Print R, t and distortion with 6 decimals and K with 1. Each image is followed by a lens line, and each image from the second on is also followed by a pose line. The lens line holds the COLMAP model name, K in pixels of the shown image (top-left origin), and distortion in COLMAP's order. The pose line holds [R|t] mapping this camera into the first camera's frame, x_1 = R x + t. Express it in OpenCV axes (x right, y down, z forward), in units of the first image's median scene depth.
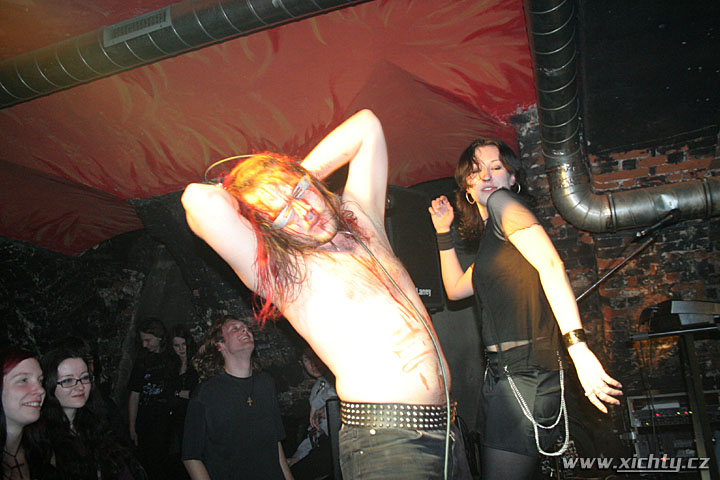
lens RADIAL K [[586.7, 0, 360.2], [0, 586.7, 243.7], [0, 0, 1]] dist [-0.102765, 0.047177]
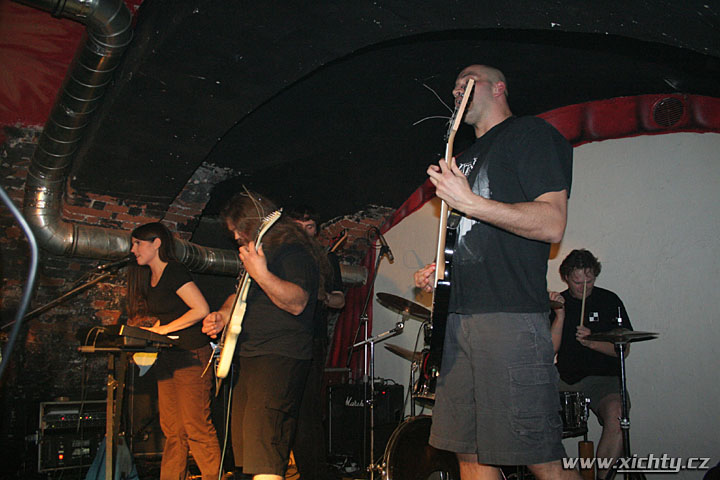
lens RADIAL K [[586.7, 0, 357.5], [0, 586.7, 241.1], [0, 0, 1]] dist [-0.102765, 0.047177]
pose [[0.531963, 0.245666, 0.810348, -0.187762], [-0.213329, 0.965003, -0.152509, 0.000435], [-0.819455, -0.091741, 0.565754, -0.114167]]
